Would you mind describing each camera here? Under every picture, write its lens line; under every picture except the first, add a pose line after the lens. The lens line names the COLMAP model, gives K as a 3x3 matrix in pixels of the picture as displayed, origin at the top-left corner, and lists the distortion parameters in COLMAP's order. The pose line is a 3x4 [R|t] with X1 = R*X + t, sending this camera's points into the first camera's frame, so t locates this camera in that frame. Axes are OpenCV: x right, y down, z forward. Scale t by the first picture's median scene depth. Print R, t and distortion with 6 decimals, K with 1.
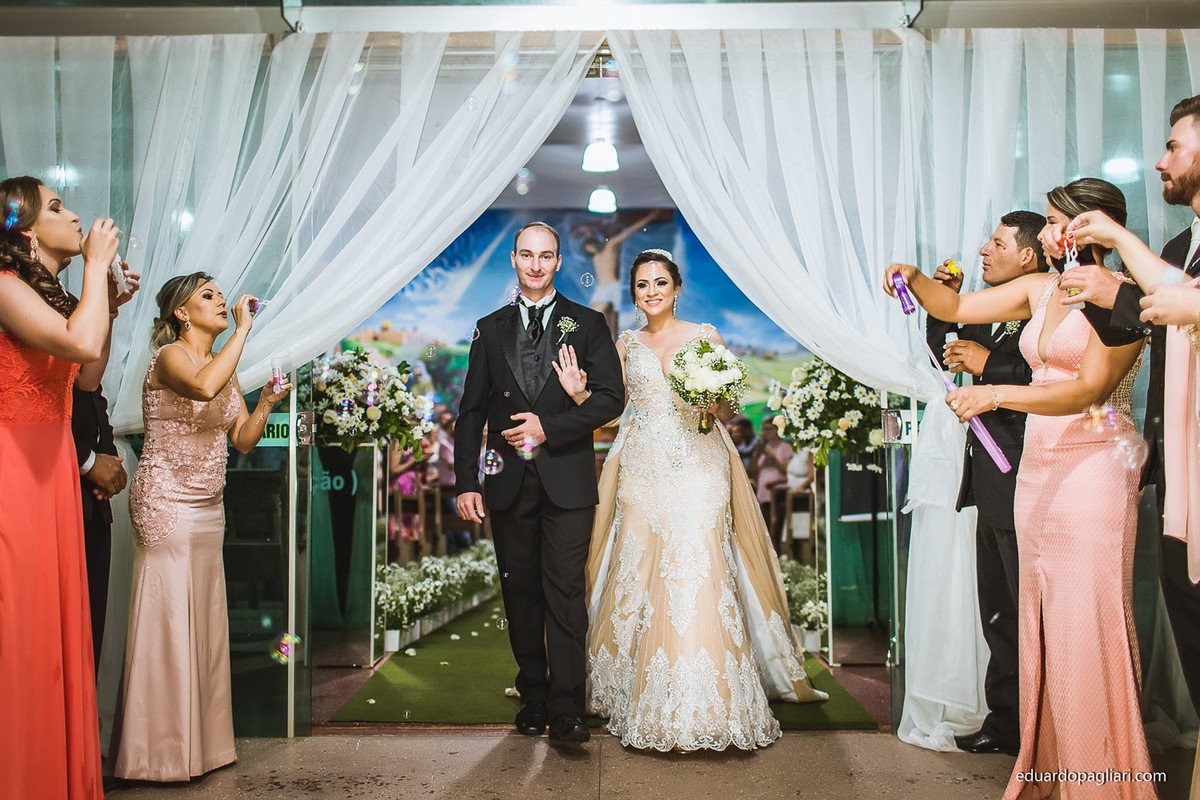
lens RADIAL K [[1313.6, 0, 597.4], [0, 1313.6, 371.8], [0, 0, 1]] dist [0.001226, -0.015065]
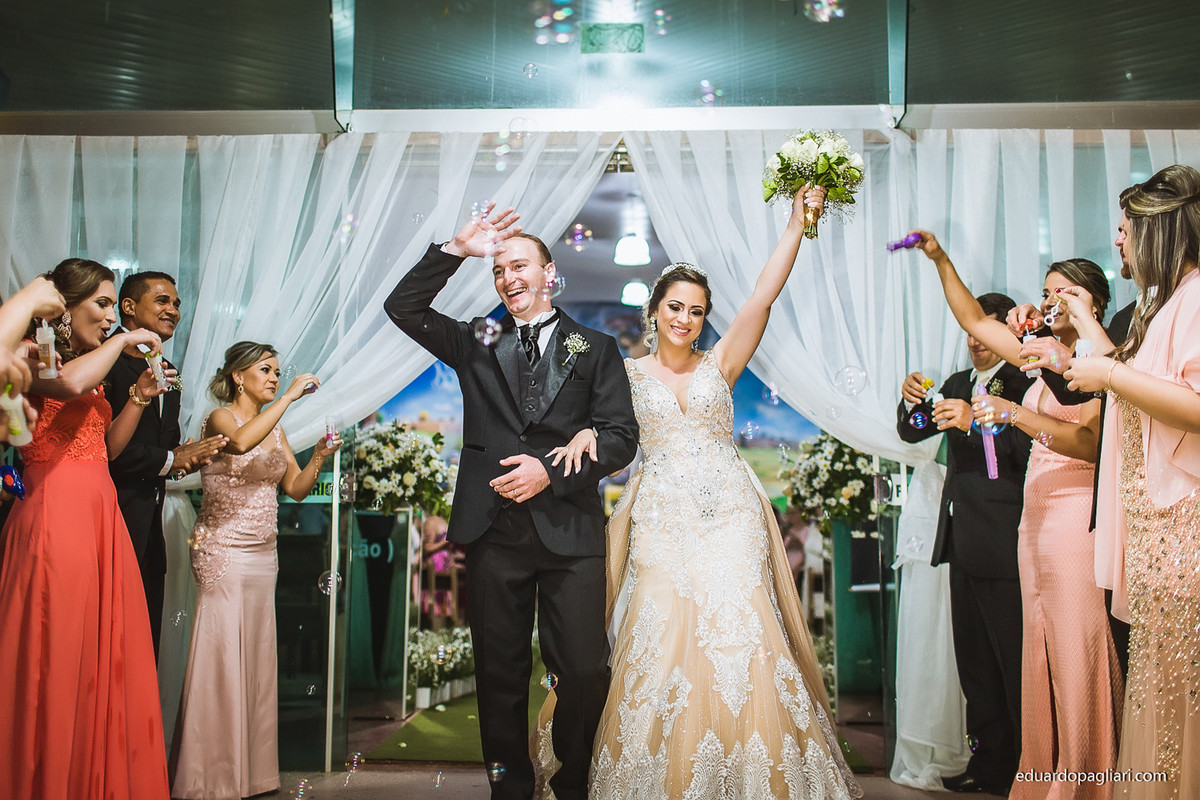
lens RADIAL K [[1313.6, 0, 597.4], [0, 1313.6, 371.8], [0, 0, 1]] dist [0.001226, -0.015065]
pose [[0.999576, 0.005508, -0.028579, 0.017542], [-0.007562, 0.997357, -0.072259, 0.024441], [0.028106, 0.072445, 0.996976, -0.096018]]
